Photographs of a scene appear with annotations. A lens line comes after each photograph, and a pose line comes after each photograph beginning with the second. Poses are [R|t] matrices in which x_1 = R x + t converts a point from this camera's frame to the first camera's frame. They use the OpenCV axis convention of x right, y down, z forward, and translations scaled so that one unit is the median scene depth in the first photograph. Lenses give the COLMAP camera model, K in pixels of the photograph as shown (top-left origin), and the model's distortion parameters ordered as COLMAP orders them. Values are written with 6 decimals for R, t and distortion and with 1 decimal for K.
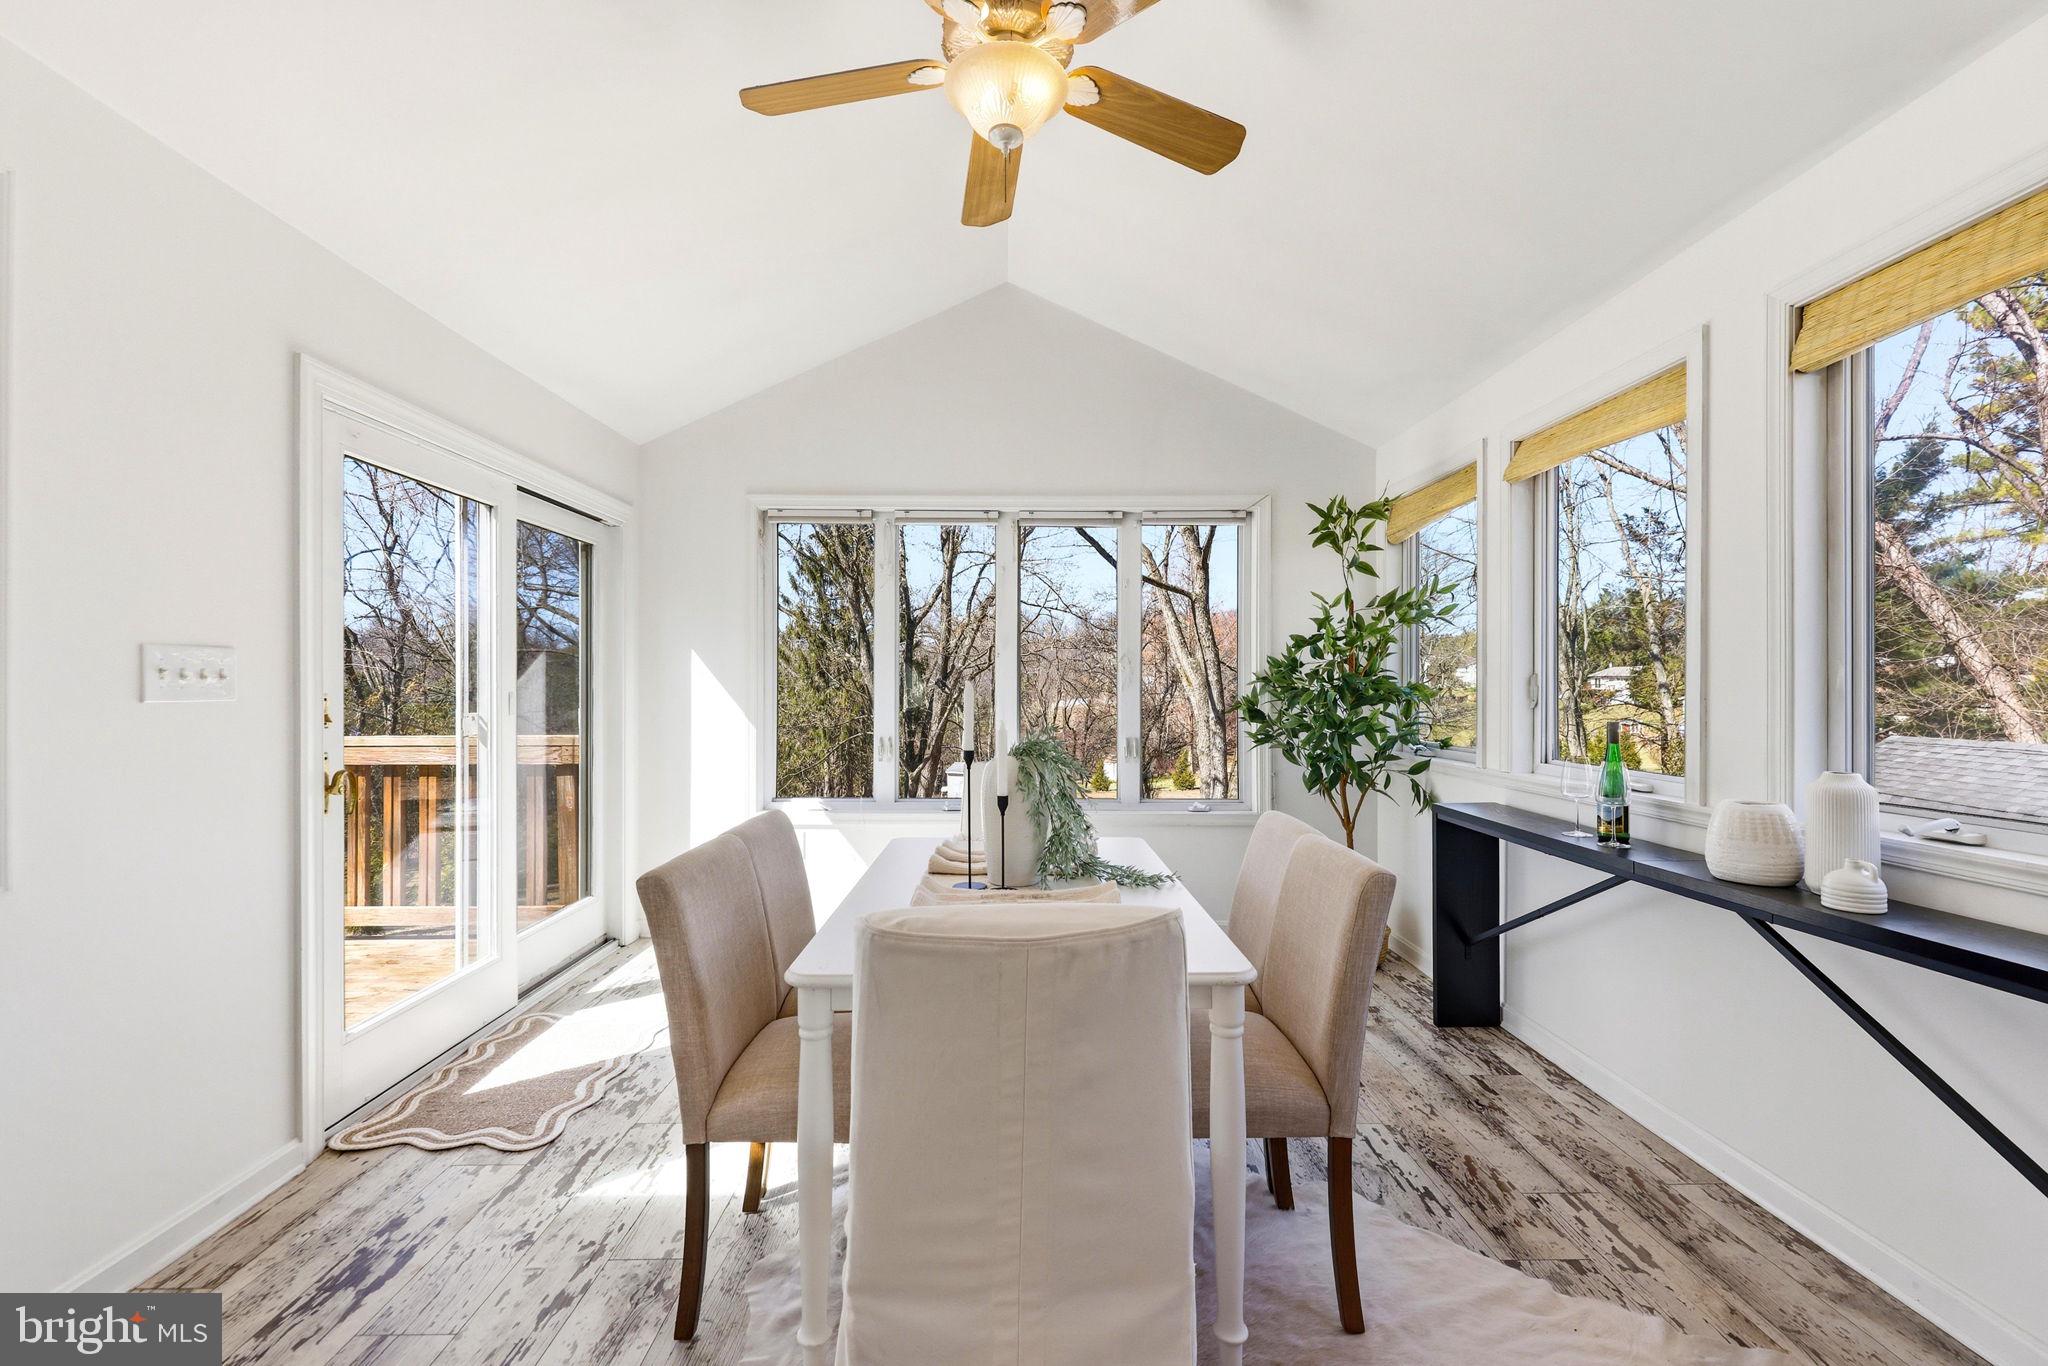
lens RADIAL K [[861.3, 0, 1018.6], [0, 861.3, 680.7], [0, 0, 1]] dist [0.003085, 0.000251]
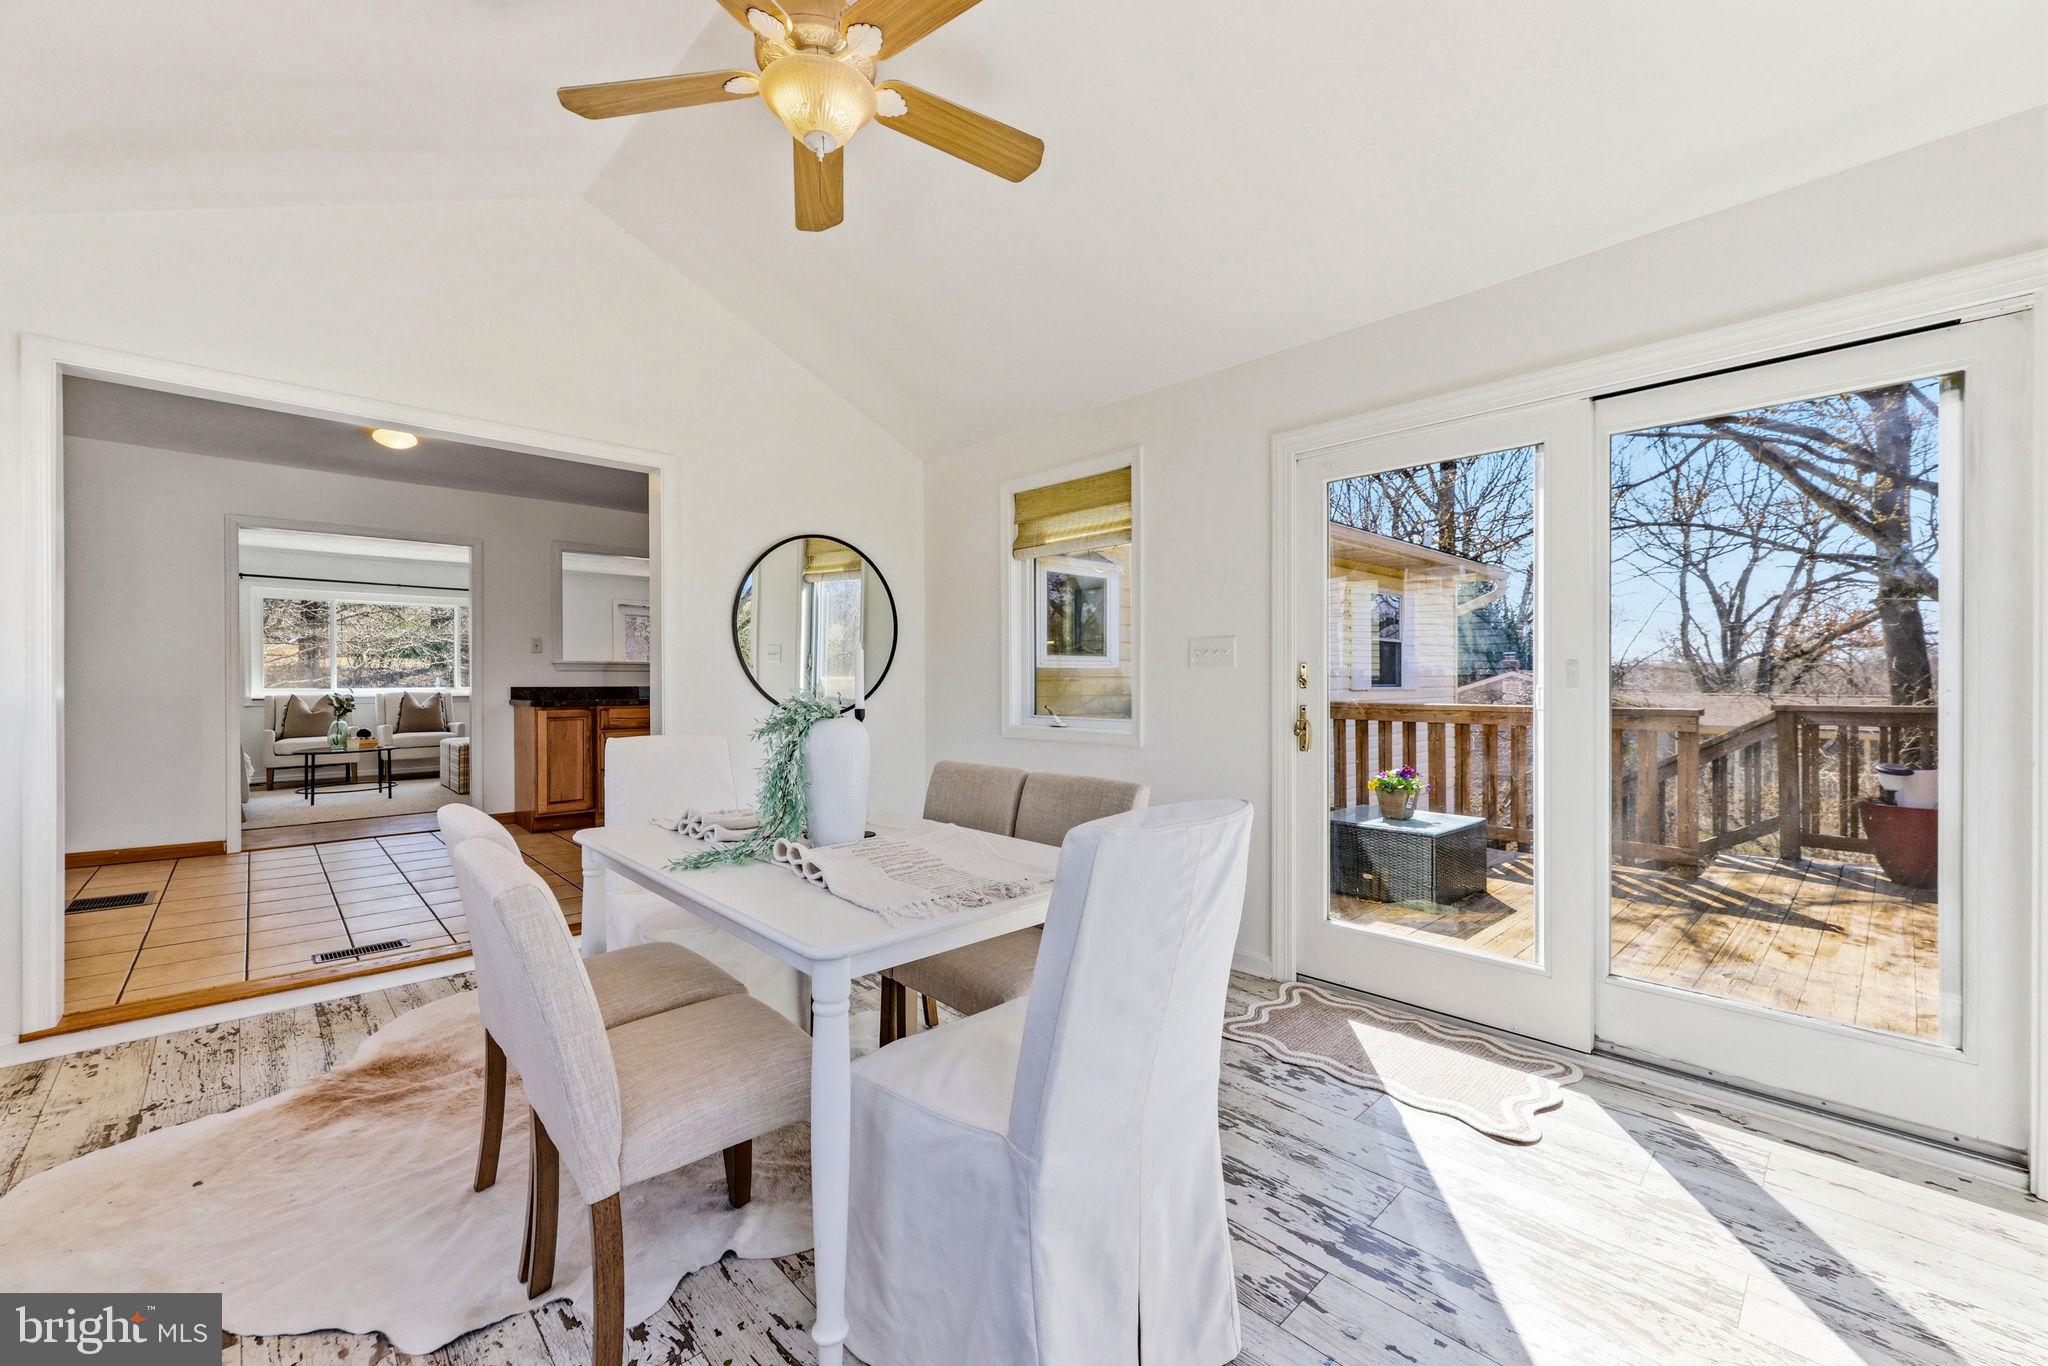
lens RADIAL K [[824.3, 0, 1016.5], [0, 824.3, 681.8], [0, 0, 1]] dist [-0.000748, 0.000109]
pose [[-0.734263, 0.004678, -0.678849, 0.327835], [0.005751, 0.999983, 0.000671, 0.031736], [0.678841, -0.003411, -0.734277, 1.240316]]
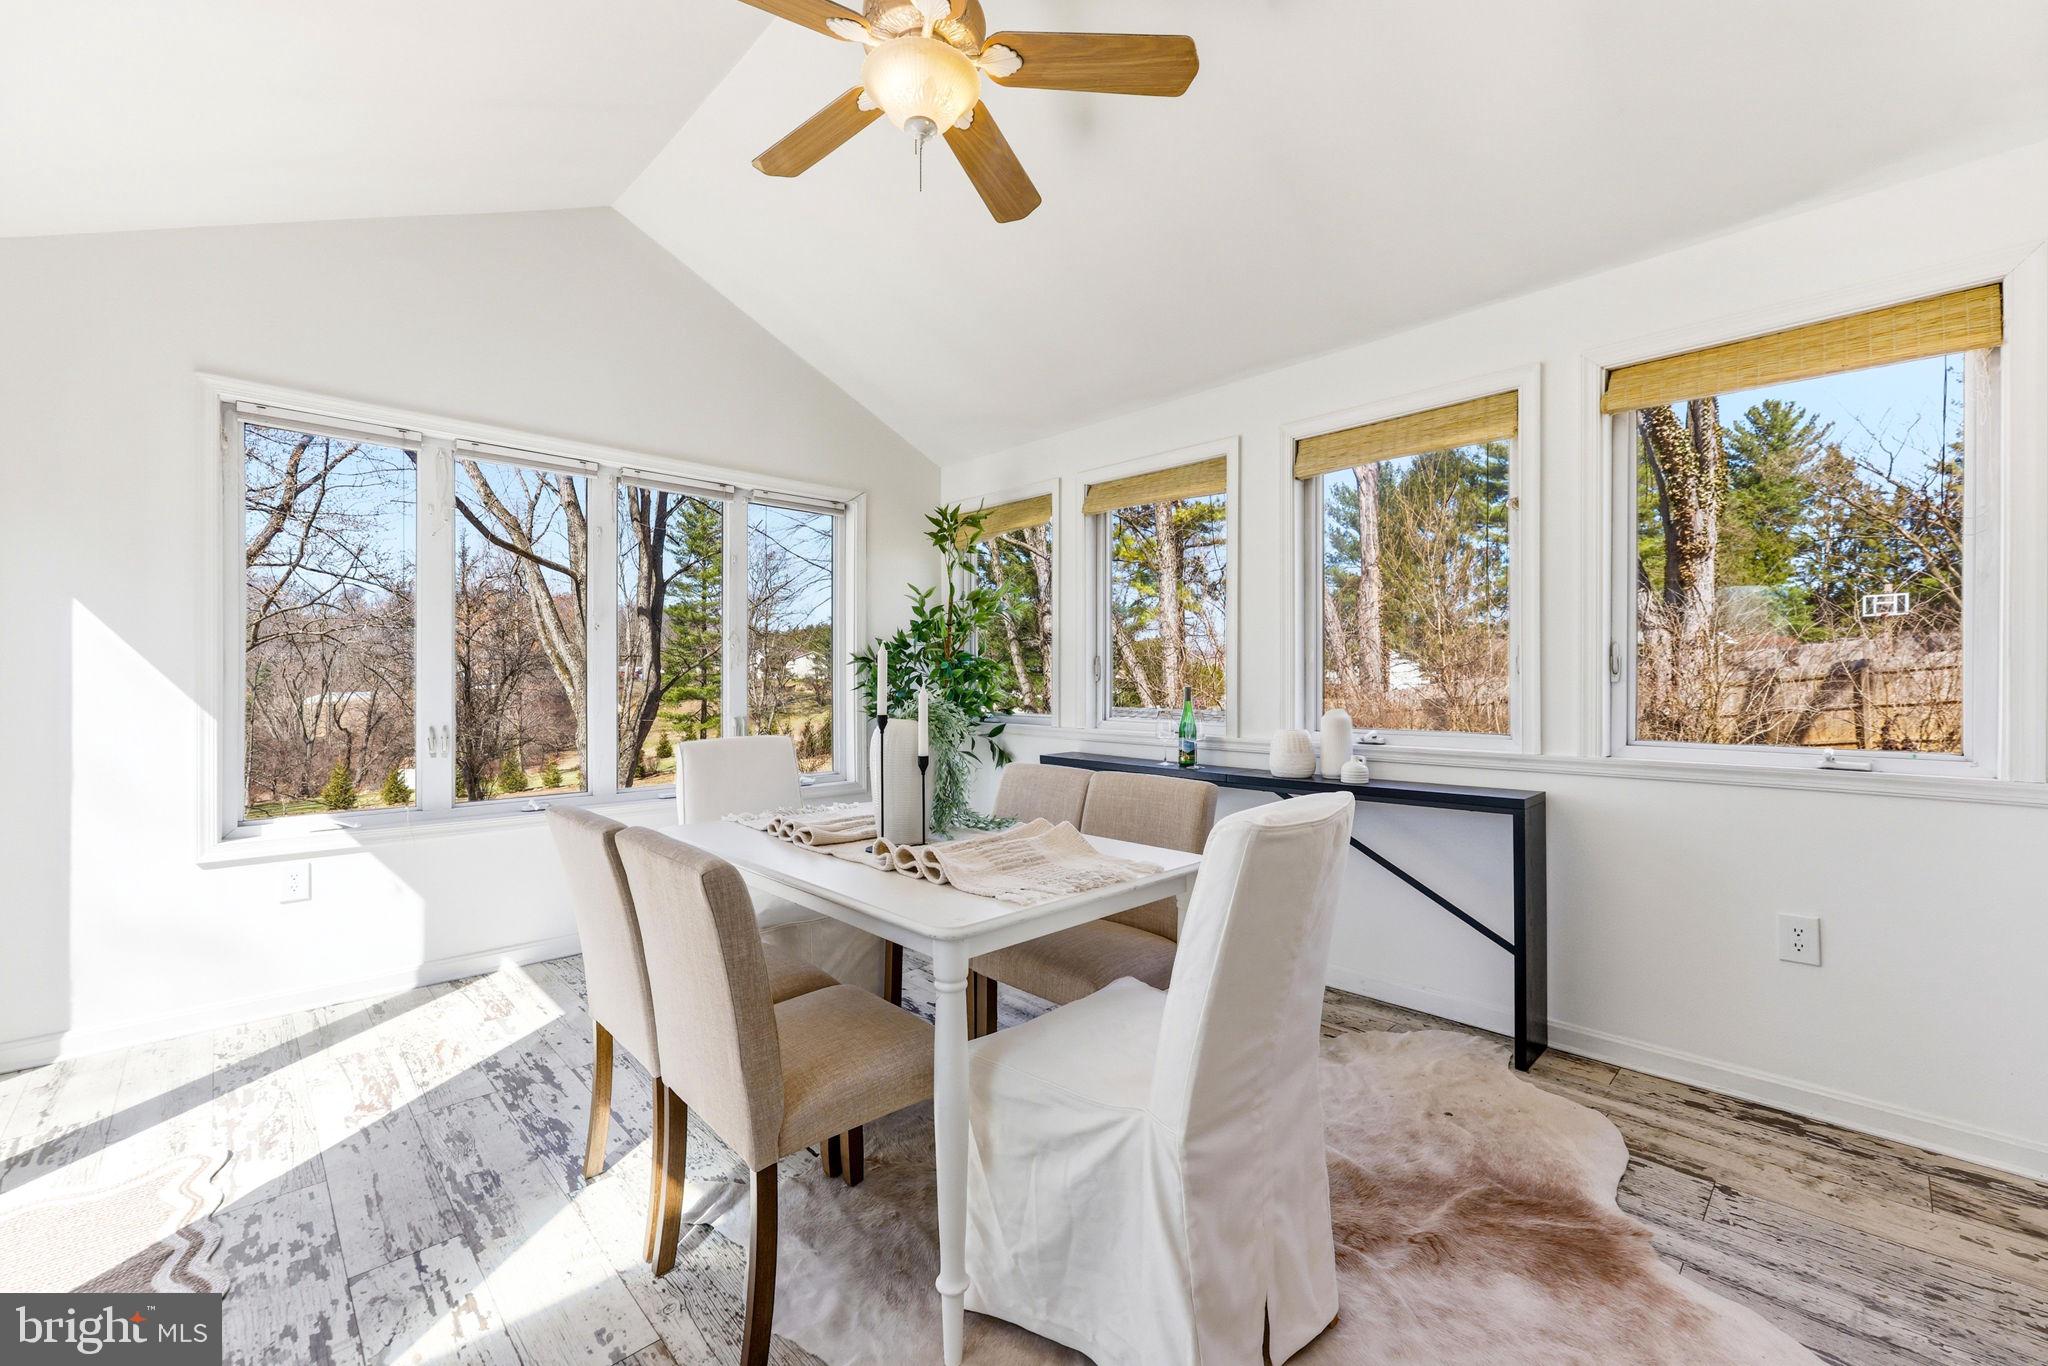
lens RADIAL K [[837.2, 0, 1028.1], [0, 837.2, 674.1], [0, 0, 1]] dist [-0.000534, -0.000075]
pose [[0.721224, 0.003224, 0.692694, -0.404833], [-0.004621, 0.999989, 0.000157, 0.021079], [-0.692687, -0.003314, 0.721231, 0.111423]]
